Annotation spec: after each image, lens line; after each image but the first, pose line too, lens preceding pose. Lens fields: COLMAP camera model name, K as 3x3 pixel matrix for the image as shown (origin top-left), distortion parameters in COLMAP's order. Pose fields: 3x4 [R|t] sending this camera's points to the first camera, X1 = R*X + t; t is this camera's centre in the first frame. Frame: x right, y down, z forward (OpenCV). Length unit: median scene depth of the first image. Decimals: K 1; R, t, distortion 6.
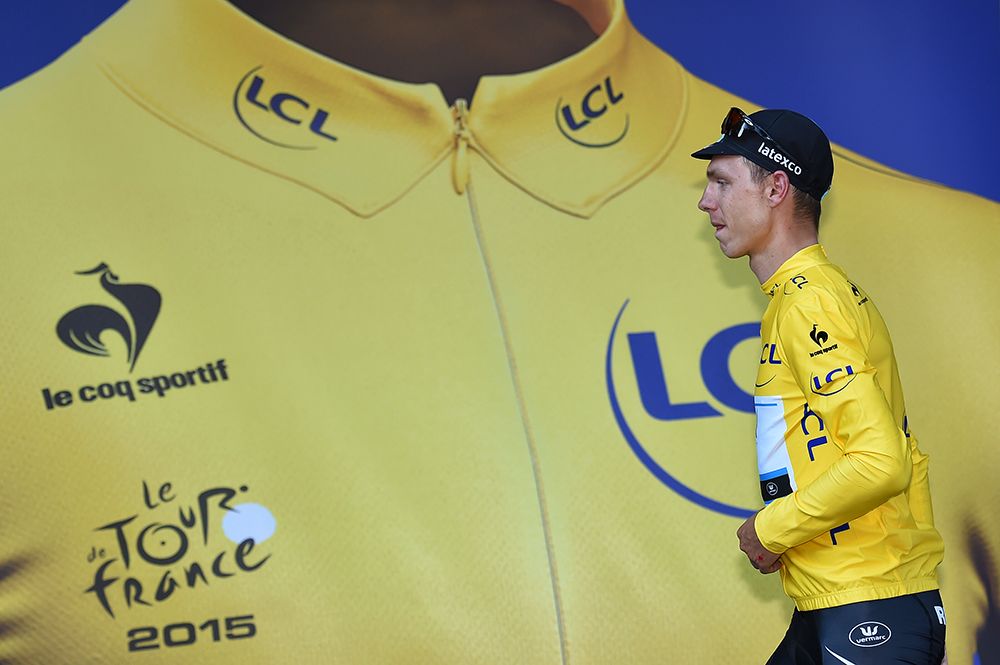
lens RADIAL K [[2598.7, 0, 497.5], [0, 2598.7, 330.2], [0, 0, 1]] dist [-0.197378, 0.000000]
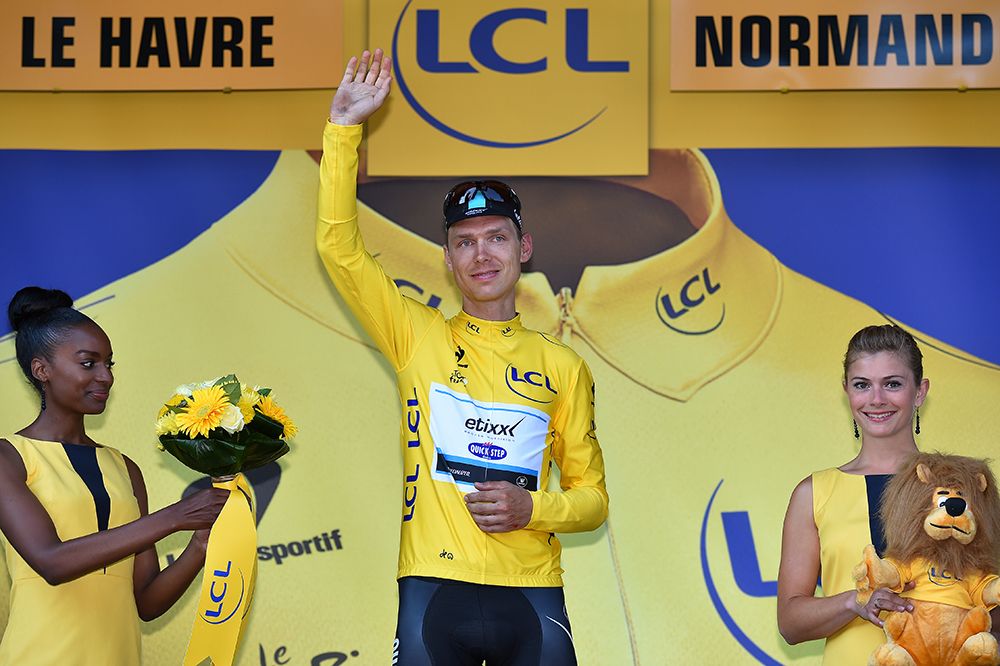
lens RADIAL K [[3509.0, 0, 479.8], [0, 3509.0, 306.8], [0, 0, 1]] dist [0.268676, 0.000000]
pose [[0.999598, 0.014936, -0.024115, -0.014717], [-0.016596, 0.997397, -0.070172, 0.020004], [0.023005, 0.070544, 0.997243, -0.430120]]
